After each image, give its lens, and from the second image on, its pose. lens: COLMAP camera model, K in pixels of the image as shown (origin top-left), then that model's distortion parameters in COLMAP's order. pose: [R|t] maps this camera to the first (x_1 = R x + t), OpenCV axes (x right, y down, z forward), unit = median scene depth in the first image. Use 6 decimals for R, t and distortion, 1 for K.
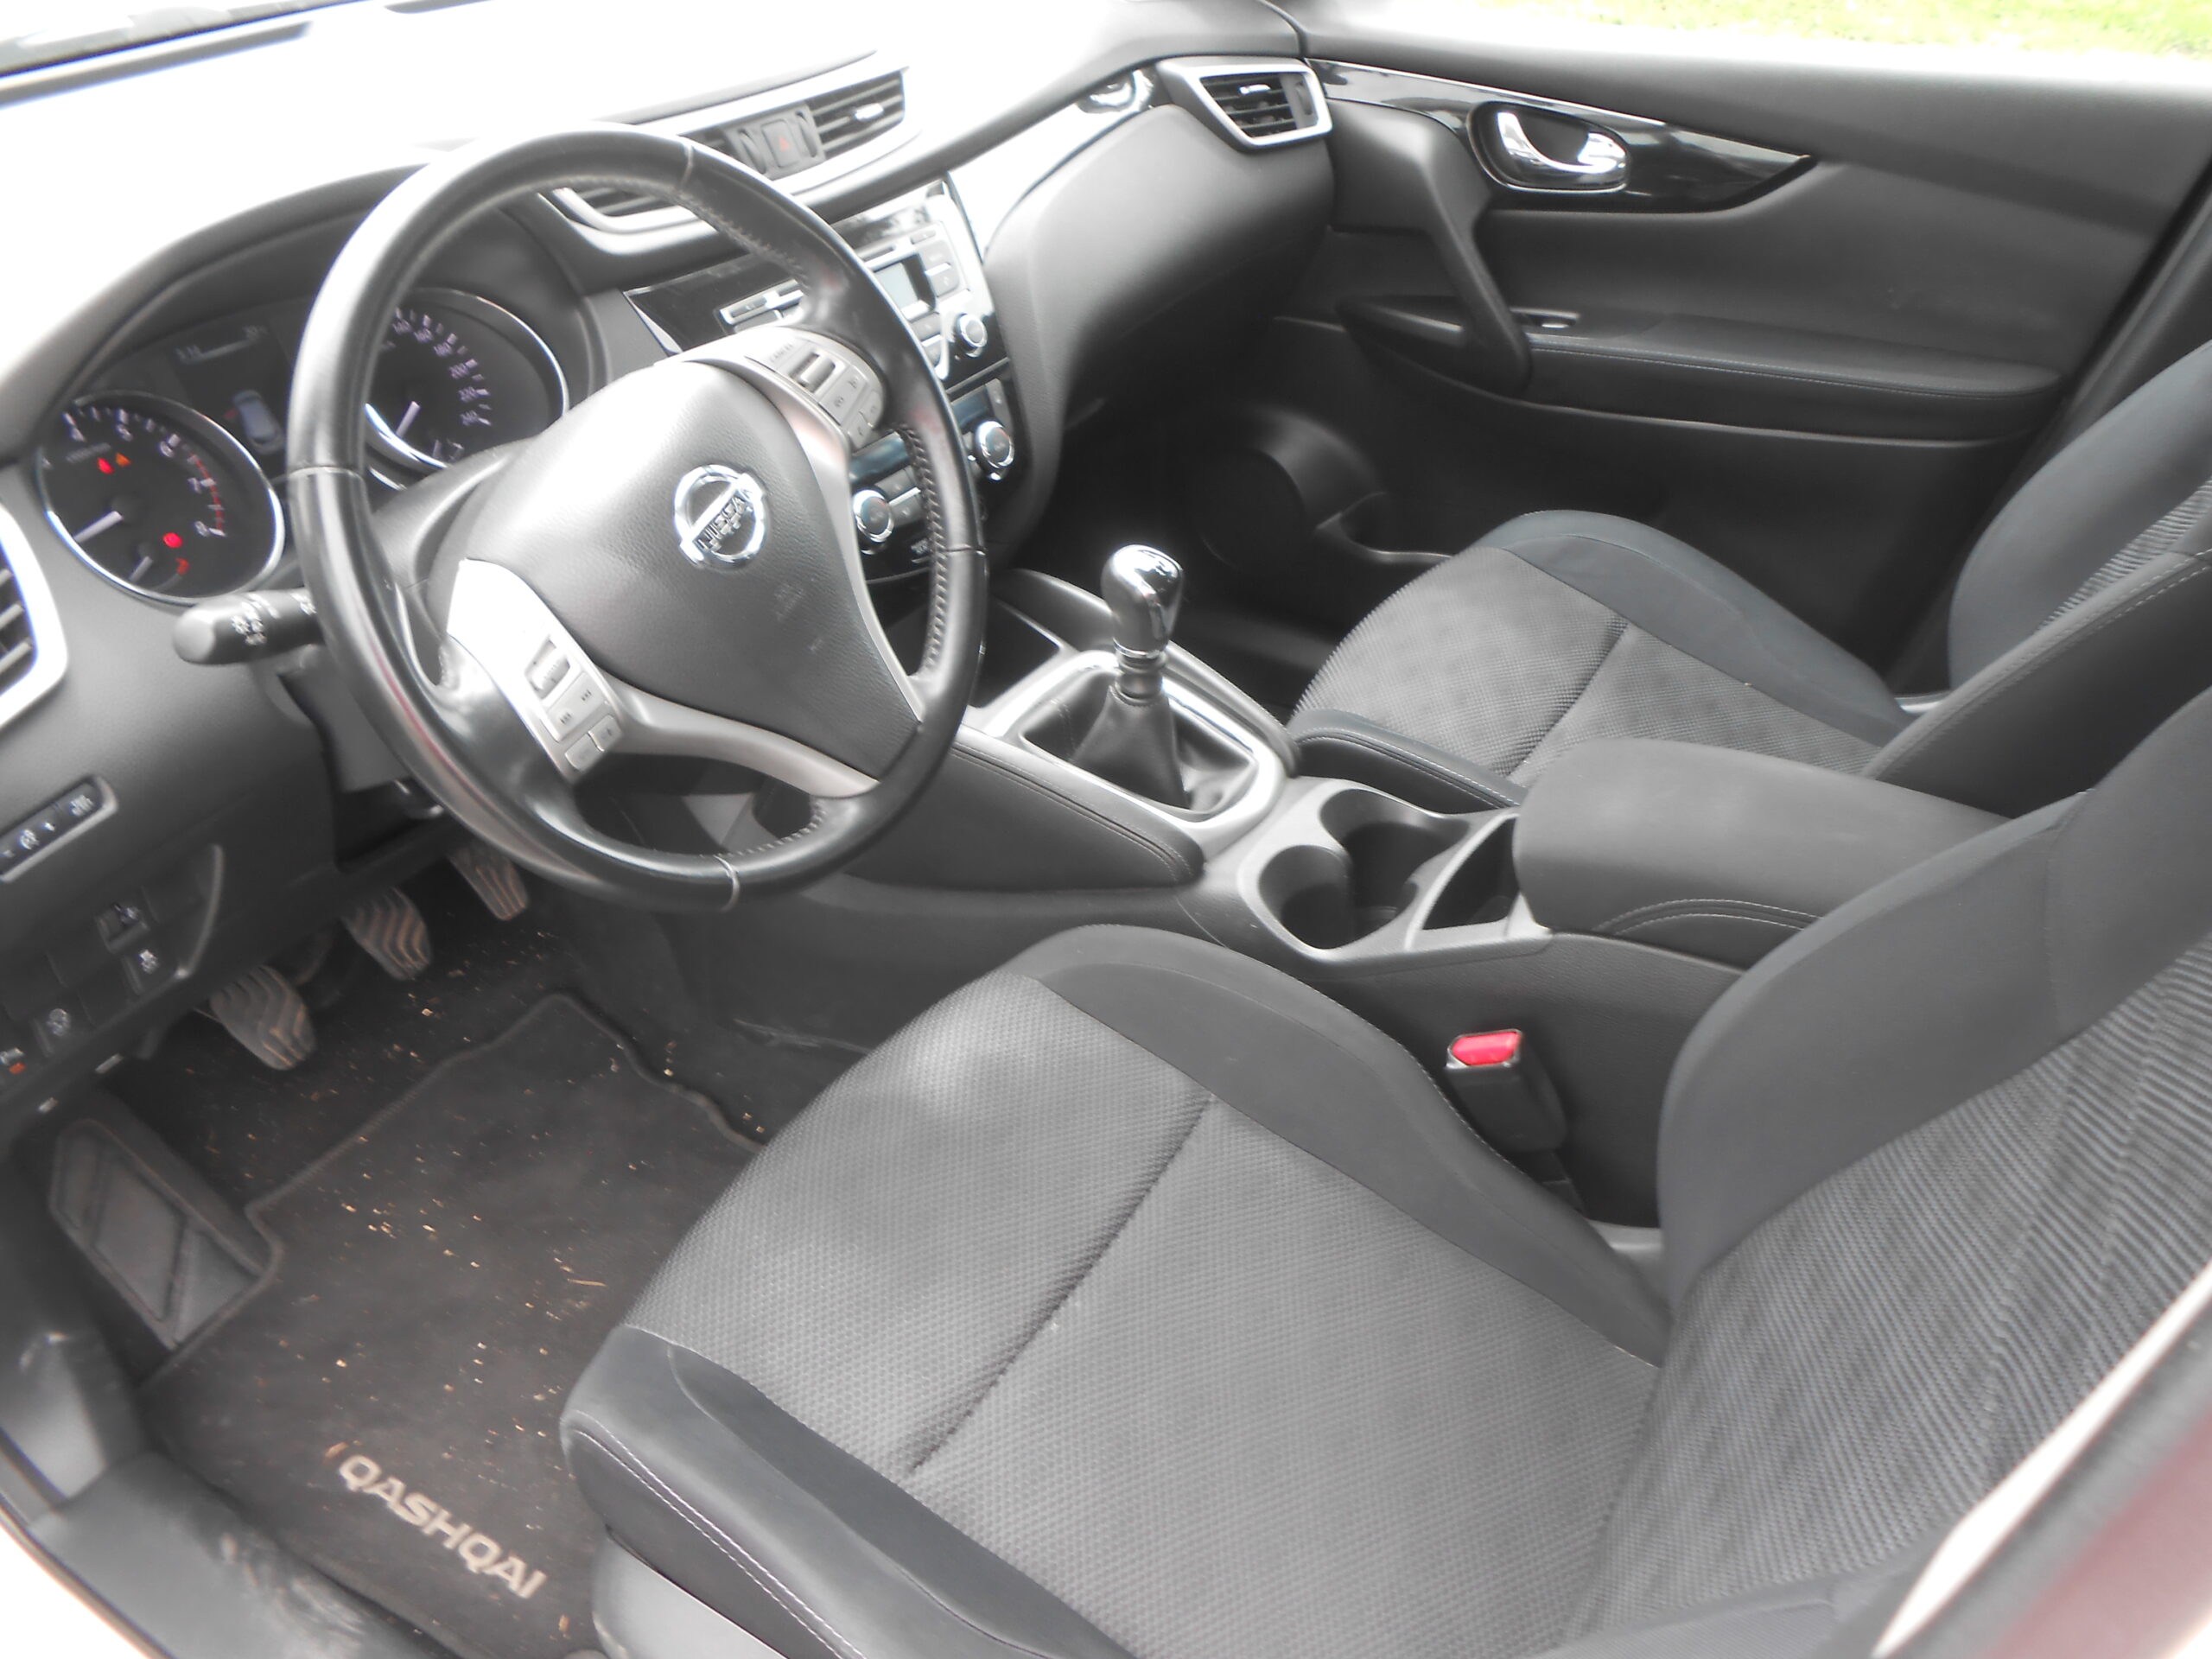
lens RADIAL K [[1726.3, 0, 1106.0], [0, 1726.3, 829.5], [0, 0, 1]] dist [-0.008800, 0.002297]
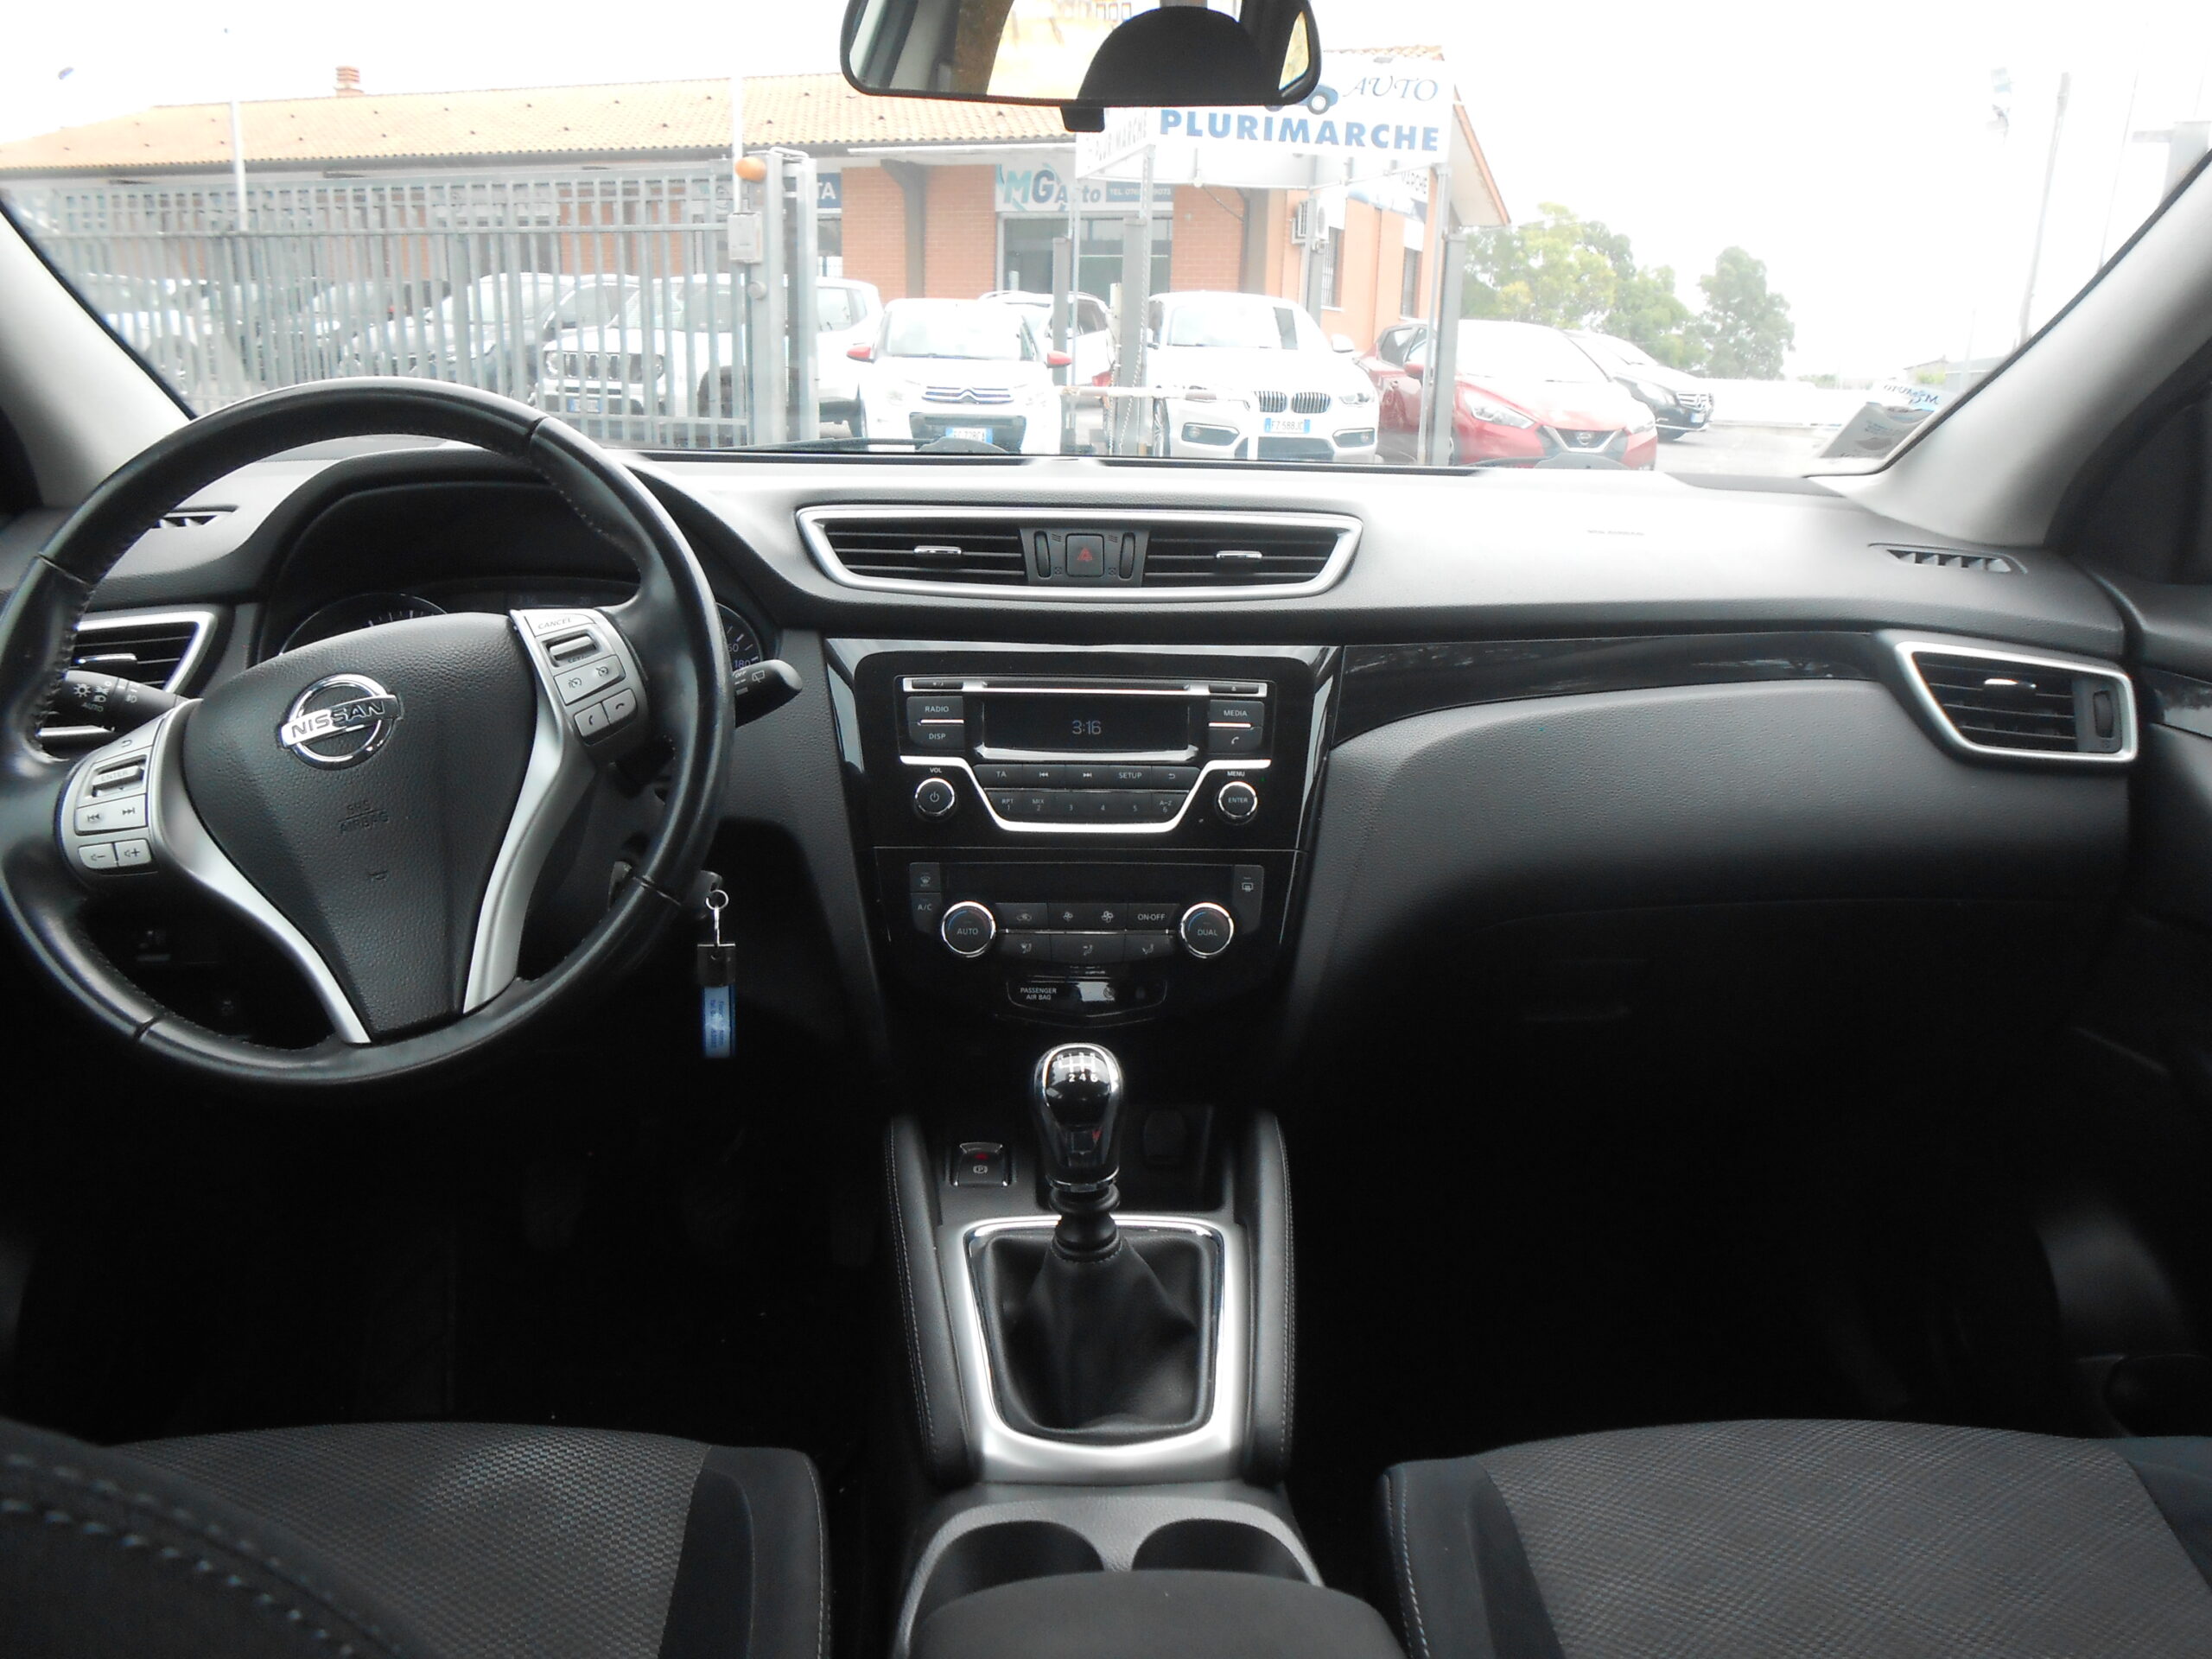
lens RADIAL K [[1726.3, 0, 1106.0], [0, 1726.3, 829.5], [0, 0, 1]] dist [-0.008800, 0.002297]
pose [[0.587995, 0.219080, -0.778631, 0.424770], [-0.483668, 0.866797, -0.121362, -0.110427], [0.648327, 0.447958, 0.615634, 0.344982]]
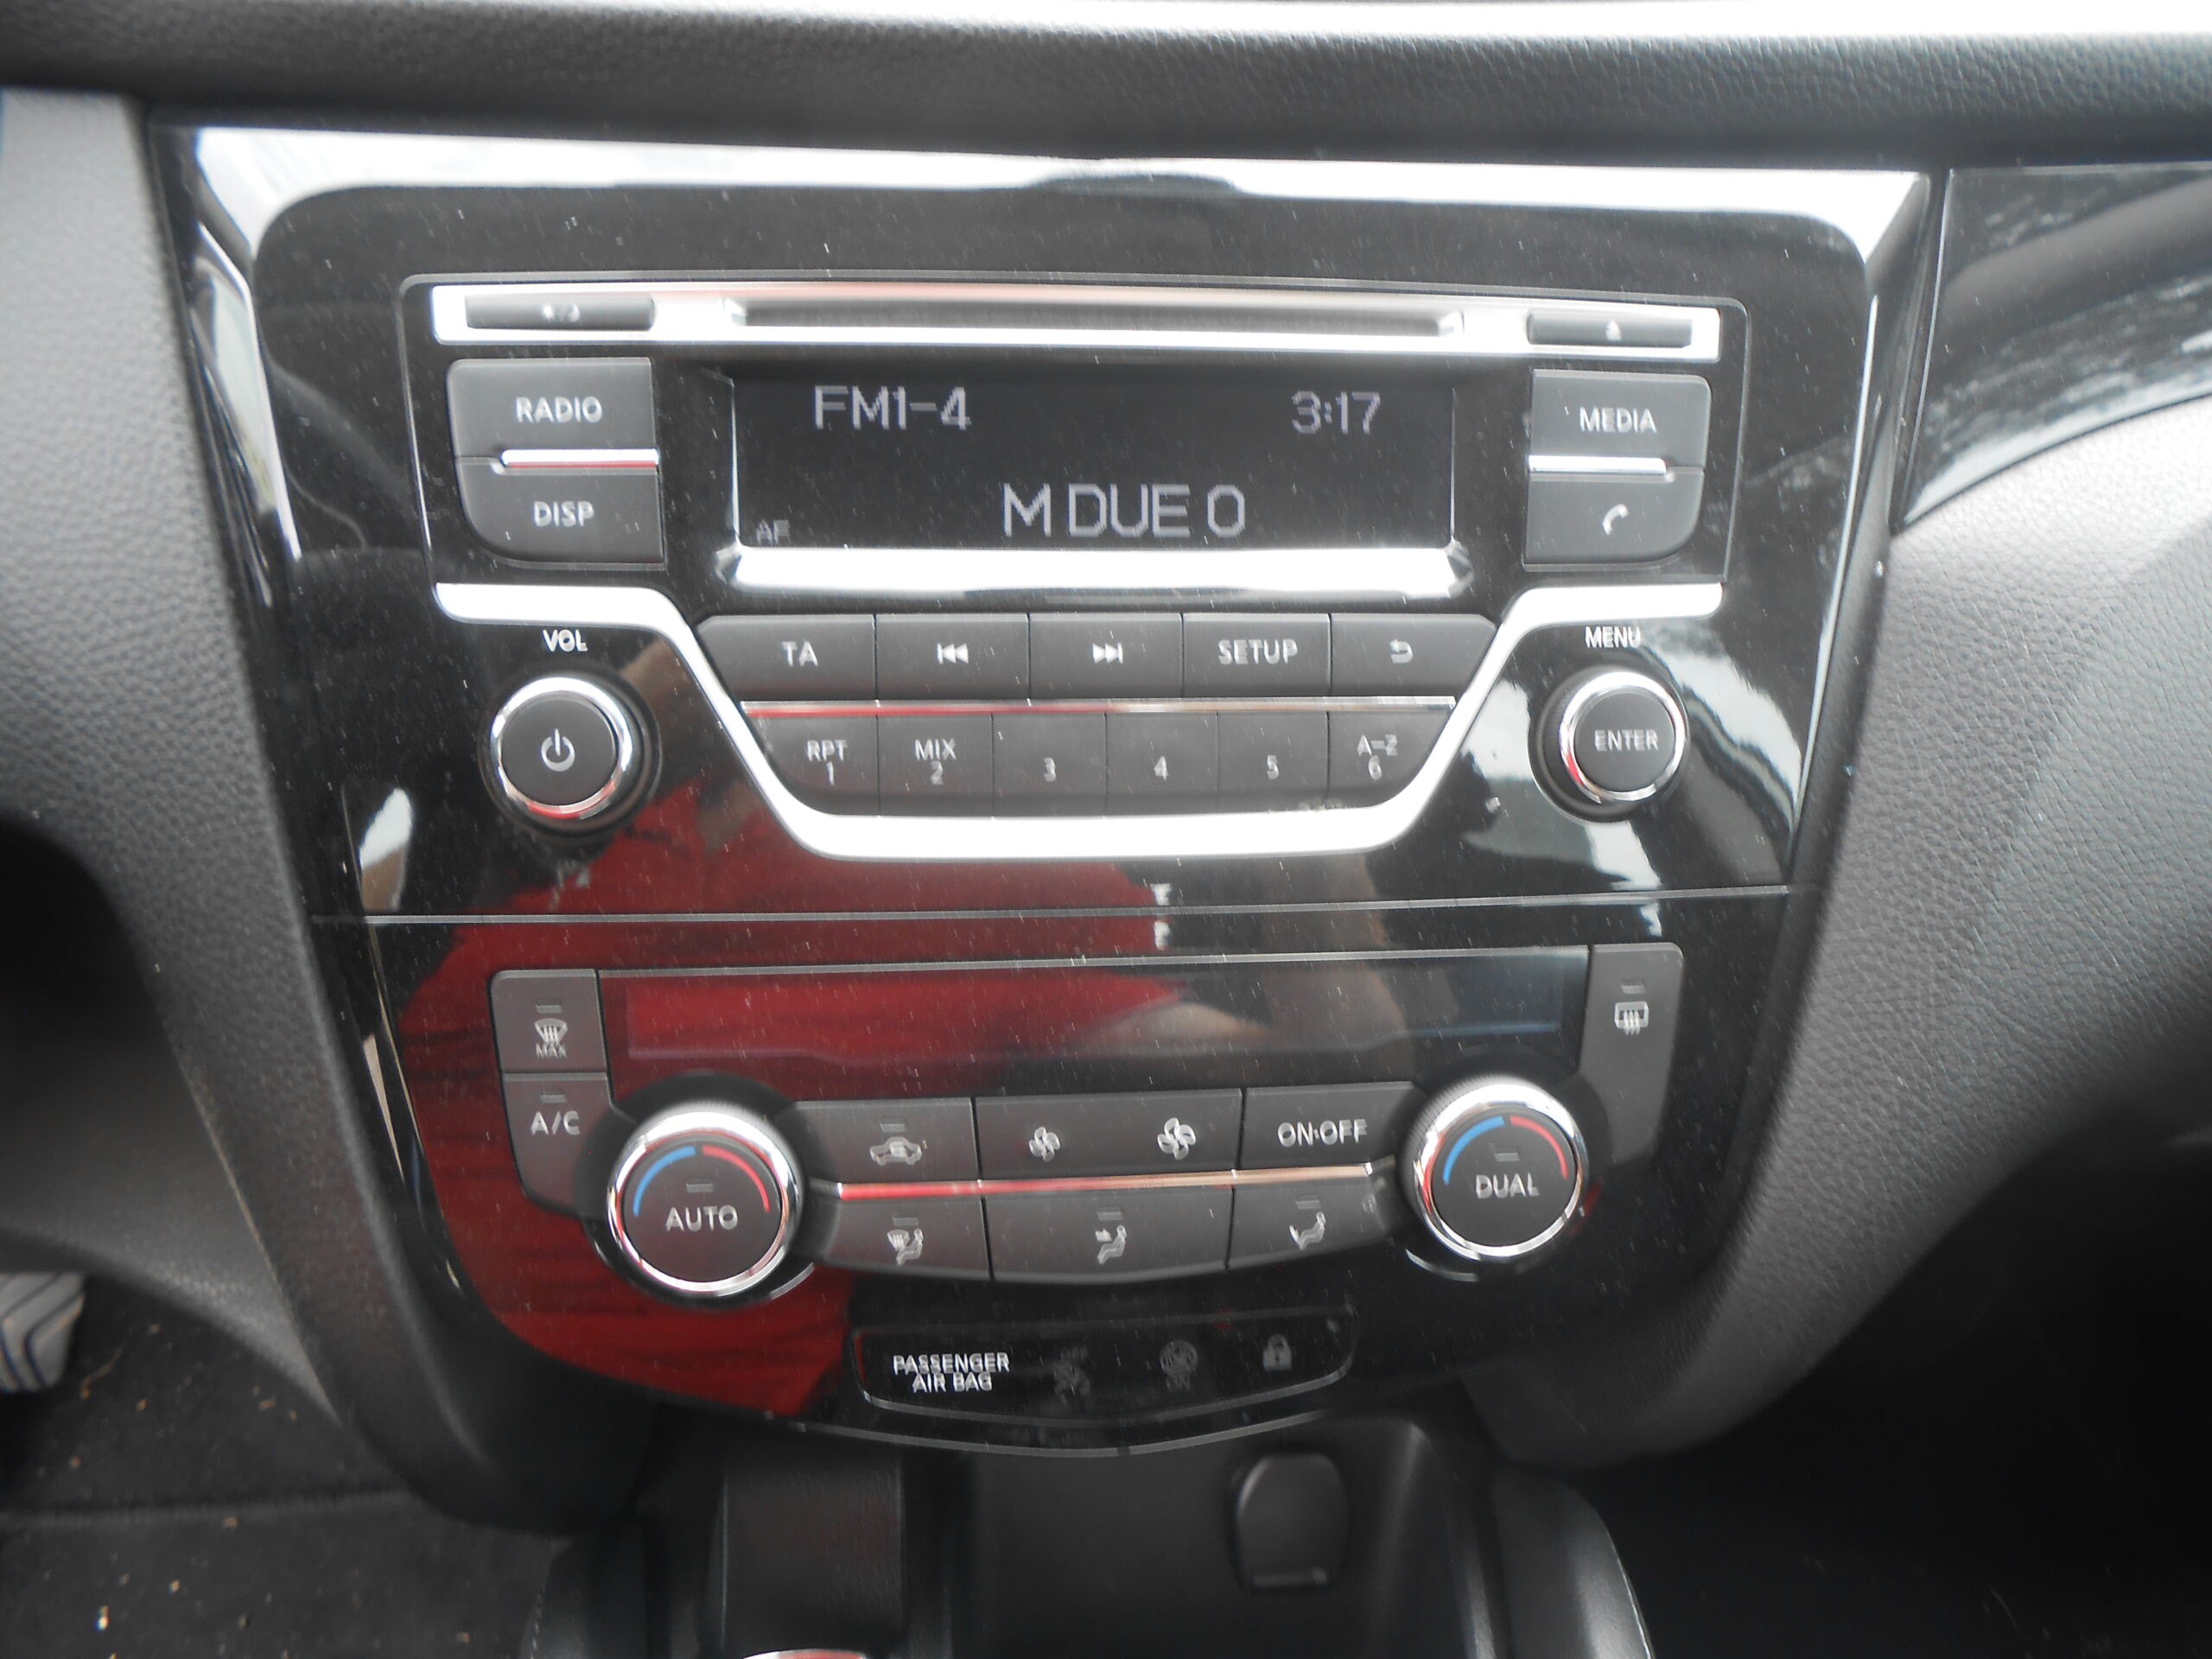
lens RADIAL K [[1726.3, 0, 1106.0], [0, 1726.3, 829.5], [0, 0, 1]] dist [-0.008800, 0.002297]
pose [[0.618383, 0.424451, -0.661396, 0.031748], [-0.481823, 0.869637, 0.107601, -0.209183], [0.620846, 0.252137, 0.742279, 0.604516]]
